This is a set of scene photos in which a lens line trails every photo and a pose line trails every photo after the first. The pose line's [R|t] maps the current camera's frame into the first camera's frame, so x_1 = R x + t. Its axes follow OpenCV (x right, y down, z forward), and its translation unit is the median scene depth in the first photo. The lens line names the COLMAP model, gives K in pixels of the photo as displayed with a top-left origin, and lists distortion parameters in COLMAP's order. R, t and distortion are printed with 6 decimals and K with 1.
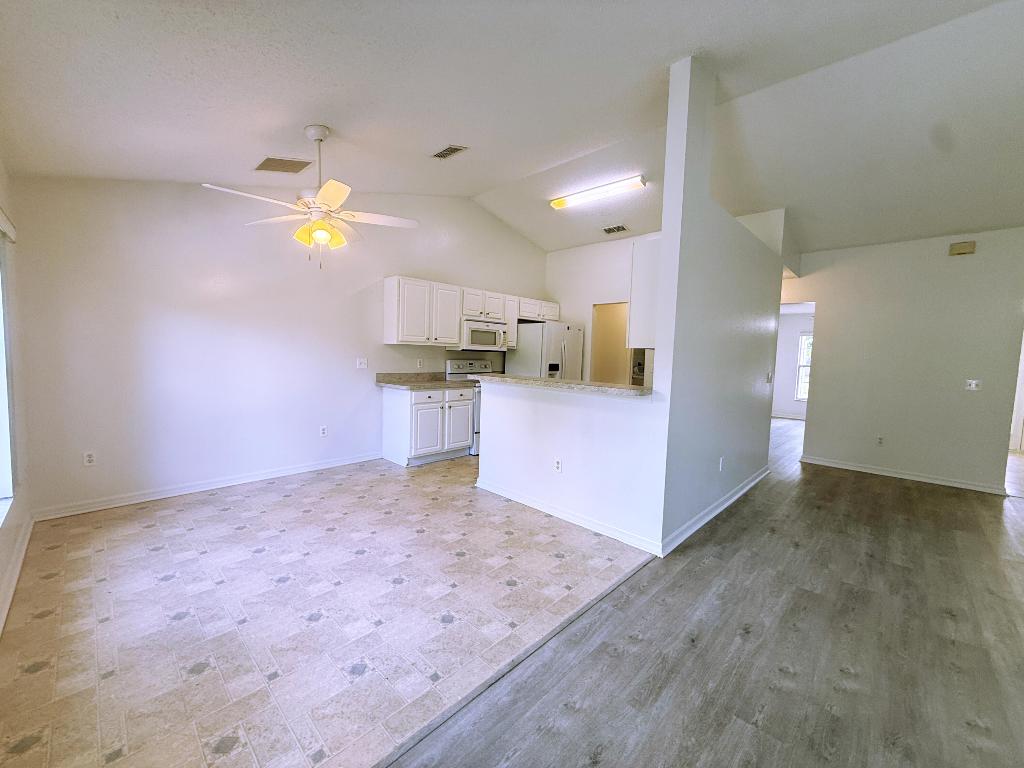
lens RADIAL K [[409.2, 0, 508.0], [0, 409.2, 384.0], [0, 0, 1]] dist [0.000447, -0.000052]
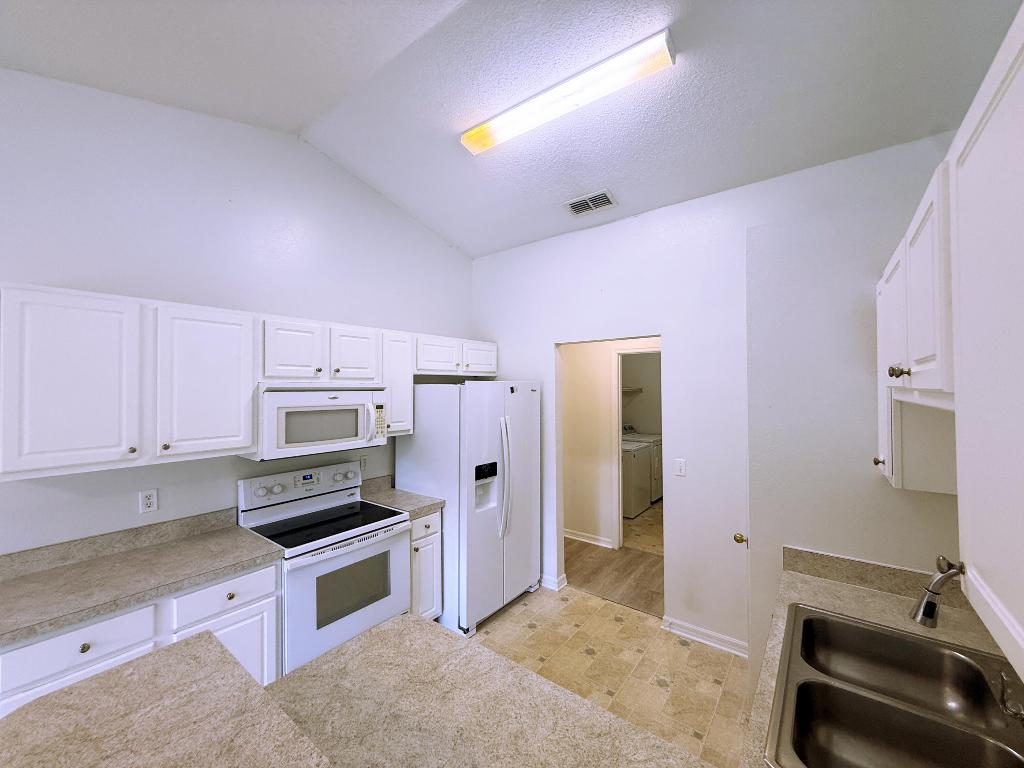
lens RADIAL K [[409.2, 0, 509.9], [0, 409.2, 382.4], [0, 0, 1]] dist [0.000447, -0.000052]
pose [[0.992874, -0.035552, 0.113738, 0.100768], [0.045055, 0.995604, -0.082109, -0.122200], [-0.110319, 0.086649, 0.990112, 0.569399]]
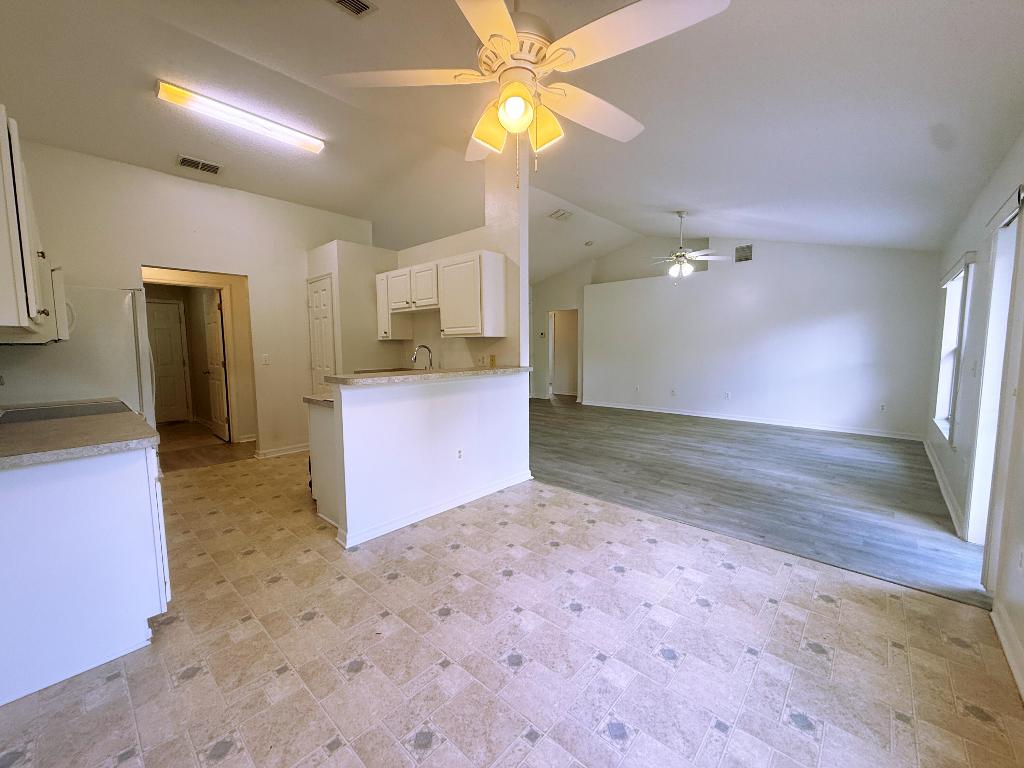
lens RADIAL K [[409.2, 0, 510.4], [0, 409.2, 382.5], [0, 0, 1]] dist [0.000447, -0.000052]
pose [[-0.038233, -0.119282, 0.992124, -0.560673], [0.082815, 0.989056, 0.122105, -0.057022], [-0.995831, 0.086832, -0.027936, 0.583312]]
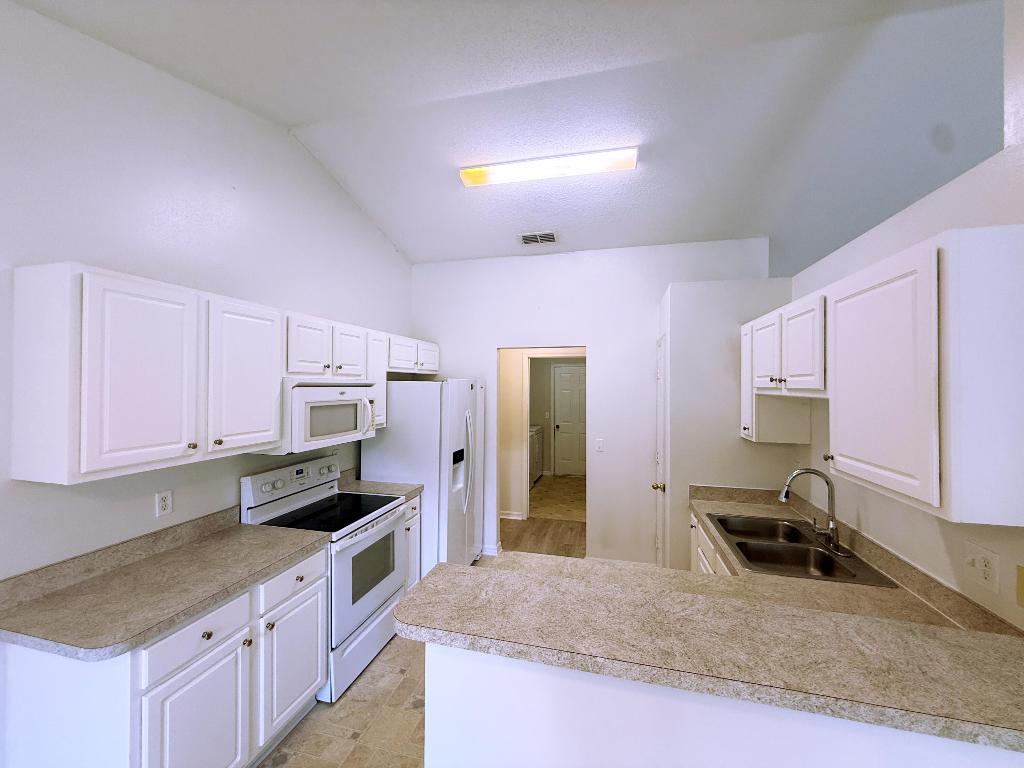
lens RADIAL K [[409.2, 0, 509.5], [0, 409.2, 381.0], [0, 0, 1]] dist [0.000447, -0.000052]
pose [[0.867525, -0.023220, 0.496852, -0.127388], [0.058993, 0.996662, -0.056425, -0.127127], [-0.493883, 0.078261, 0.865999, 0.524718]]
